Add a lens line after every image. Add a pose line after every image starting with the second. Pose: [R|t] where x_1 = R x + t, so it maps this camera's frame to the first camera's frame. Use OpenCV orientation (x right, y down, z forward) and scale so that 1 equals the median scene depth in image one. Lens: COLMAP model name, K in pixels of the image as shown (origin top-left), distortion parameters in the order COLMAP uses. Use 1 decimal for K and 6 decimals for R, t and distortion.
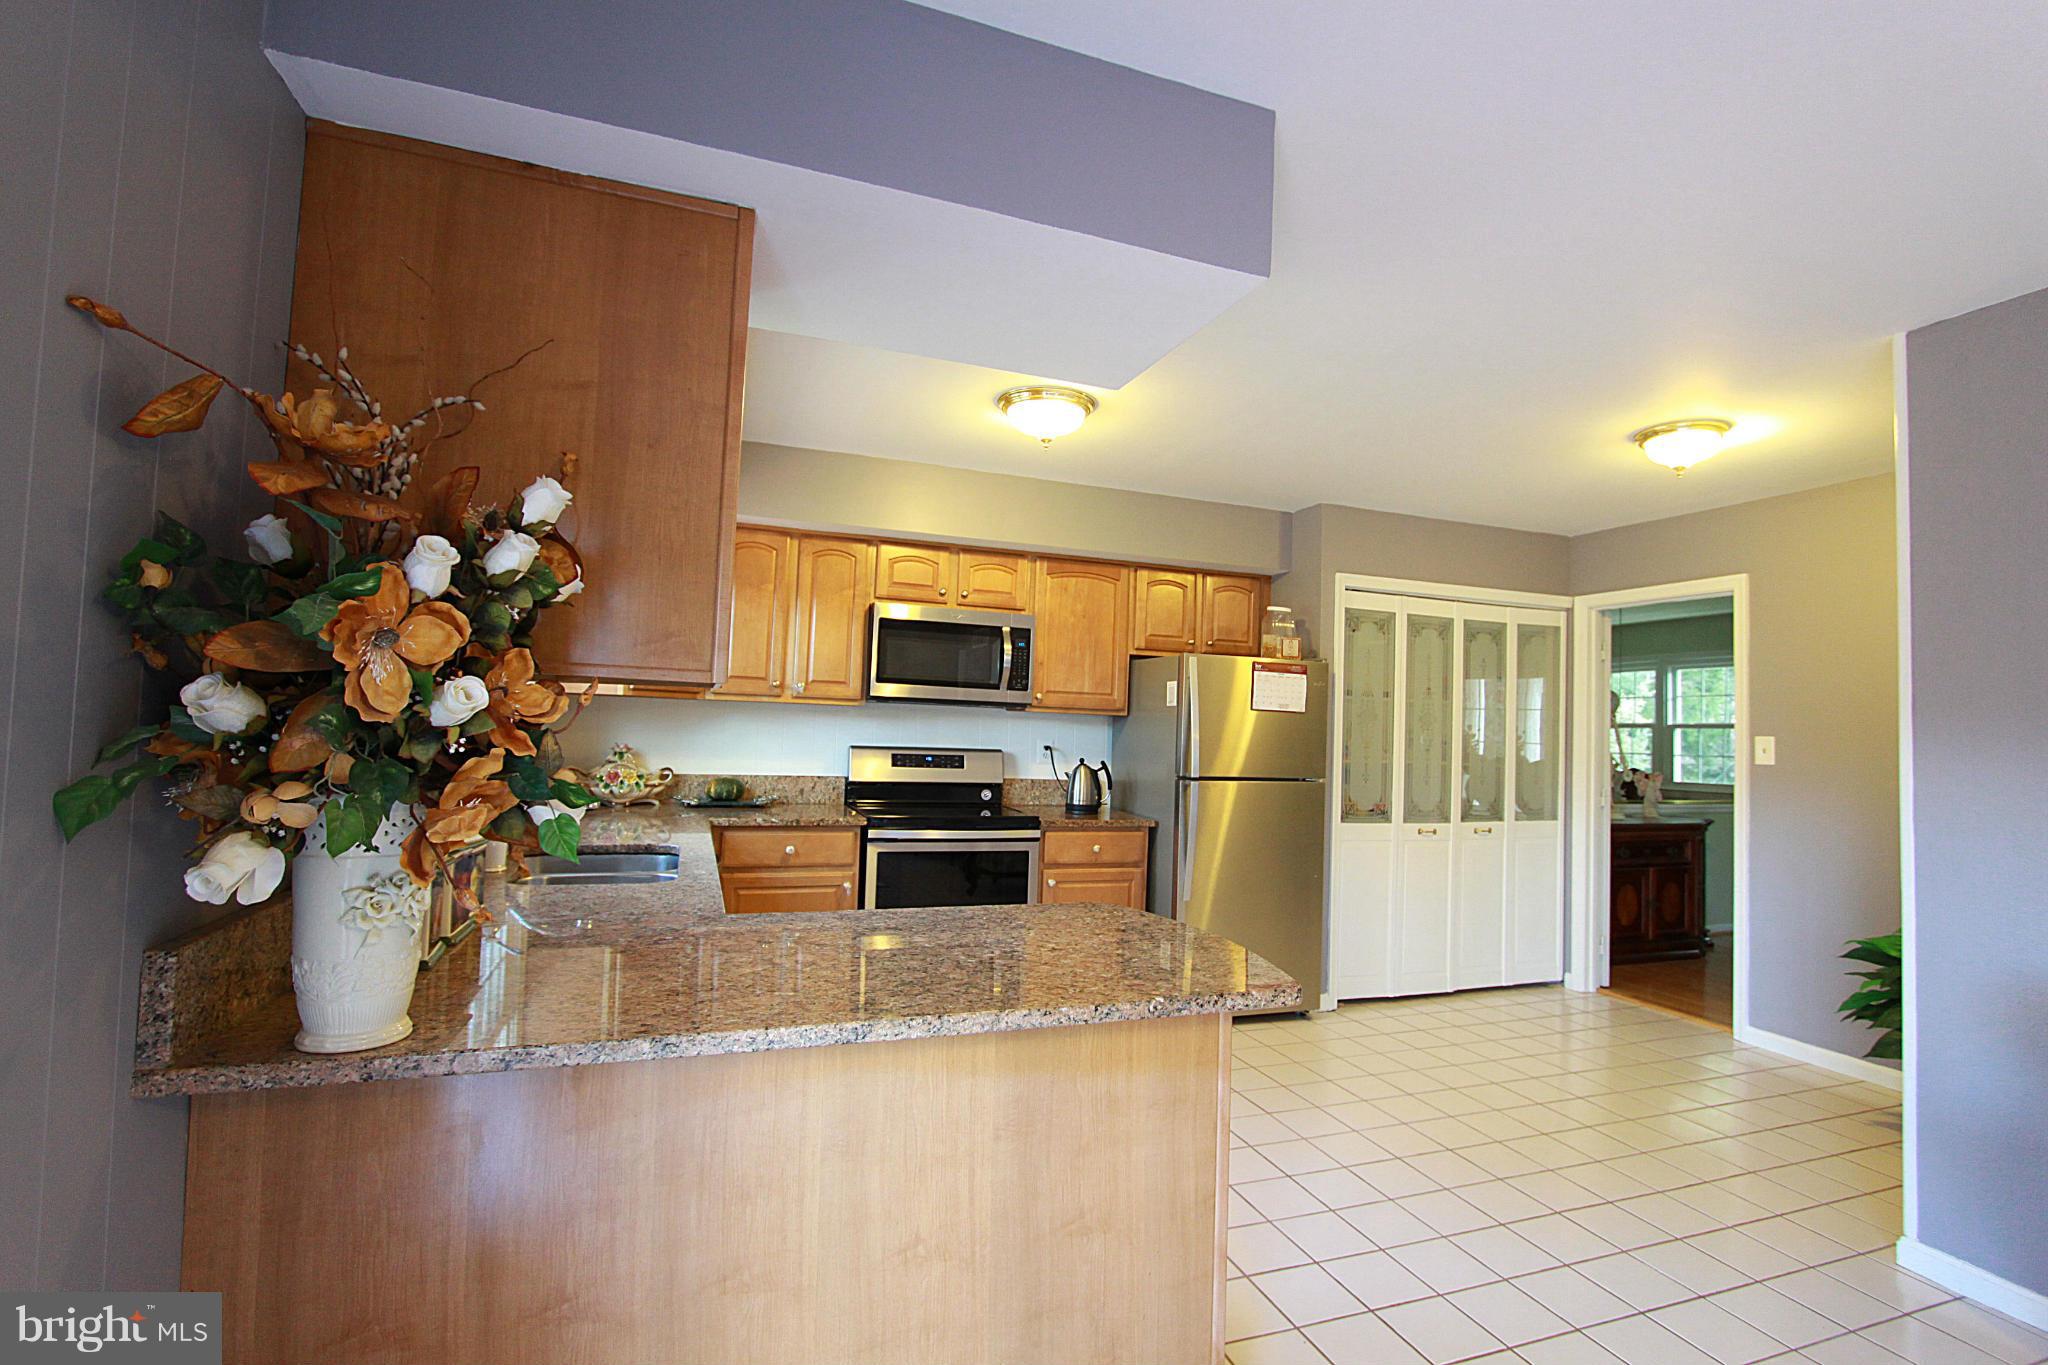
lens RADIAL K [[950.9, 0, 1024.0], [0, 950.9, 682.5], [0, 0, 1]] dist [-0.018885, 0.004111]
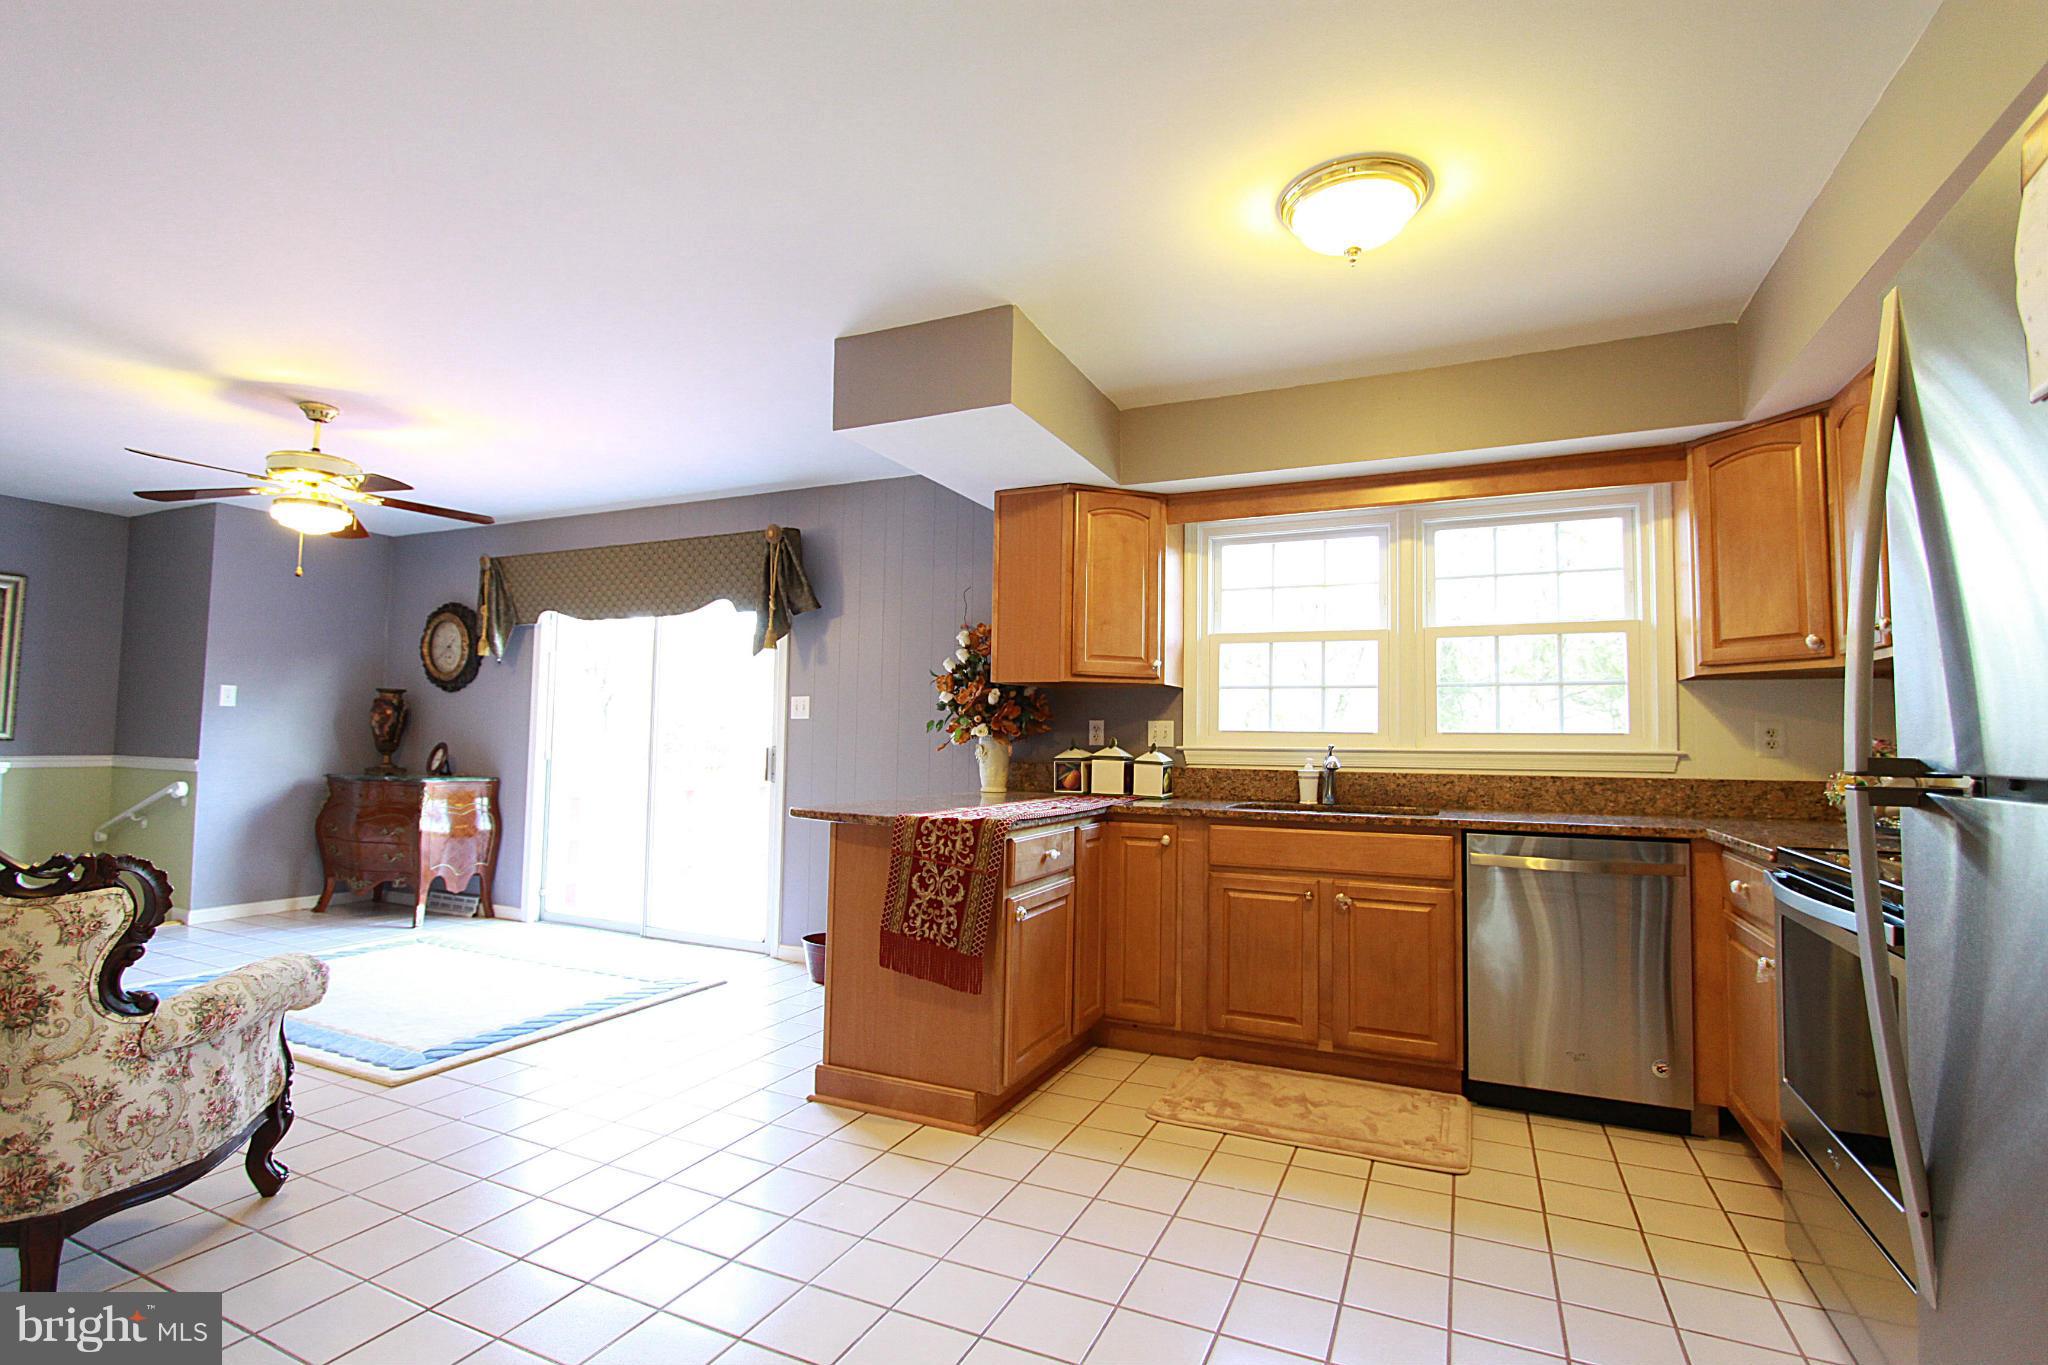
lens RADIAL K [[950.9, 0, 1024.0], [0, 950.9, 682.5], [0, 0, 1]] dist [-0.018885, 0.004111]
pose [[-0.701691, -0.088531, -0.706960, 0.481730], [-0.008120, 0.993179, -0.116314, 0.100672], [0.712435, -0.075876, -0.697624, 0.962263]]
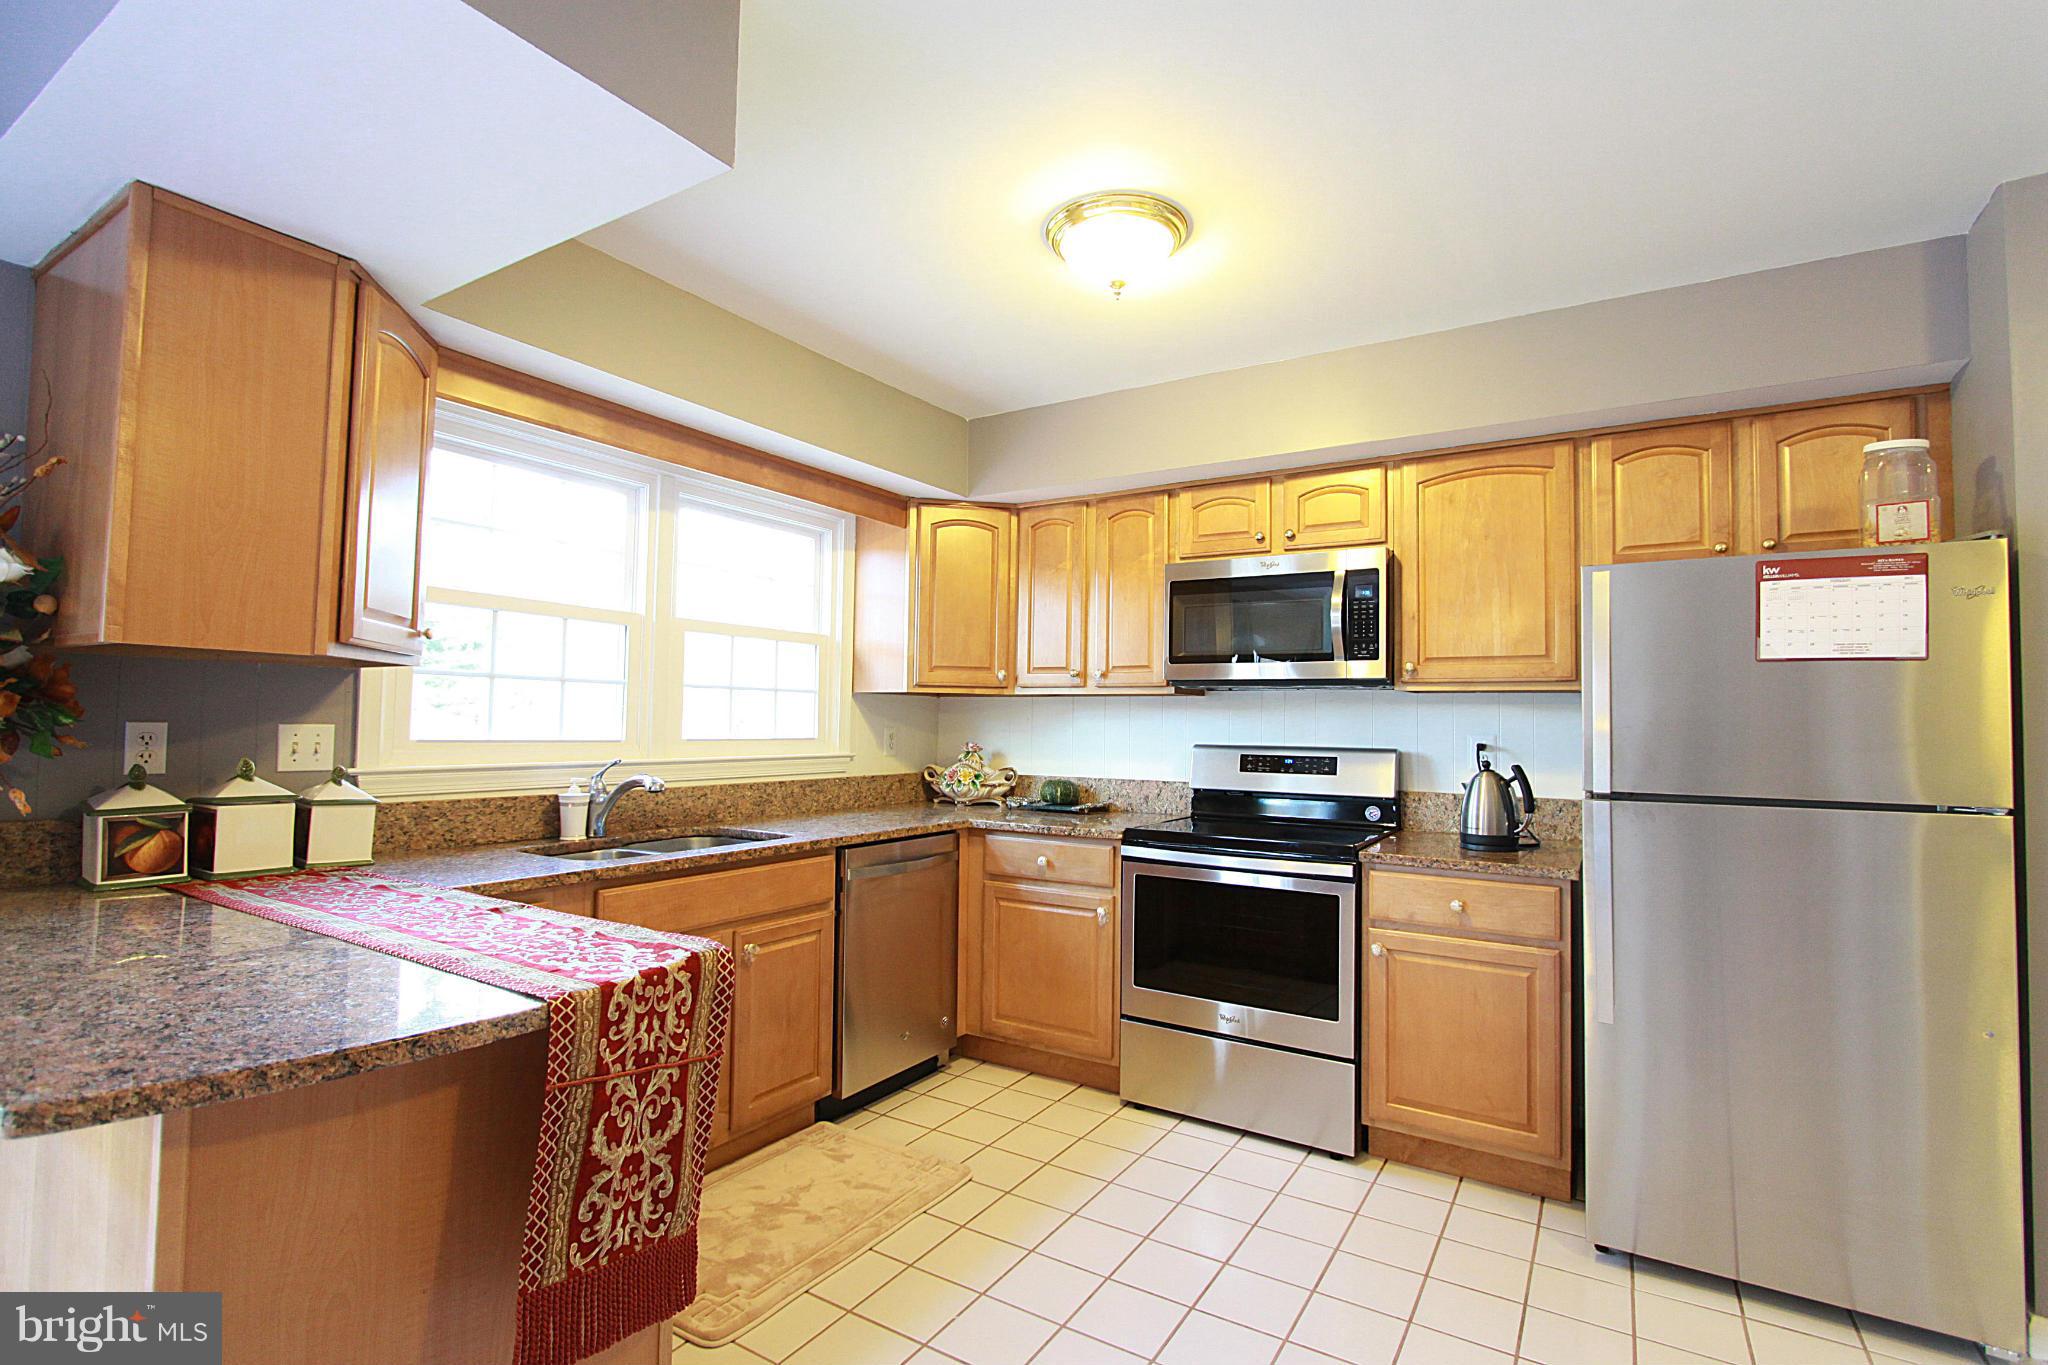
lens RADIAL K [[950.9, 0, 1024.0], [0, 950.9, 682.5], [0, 0, 1]] dist [-0.018885, 0.004111]
pose [[0.622642, -0.061710, -0.780069, 0.373375], [0.042097, 0.998084, -0.045356, 0.045124], [0.781373, -0.004598, 0.624047, 0.385923]]
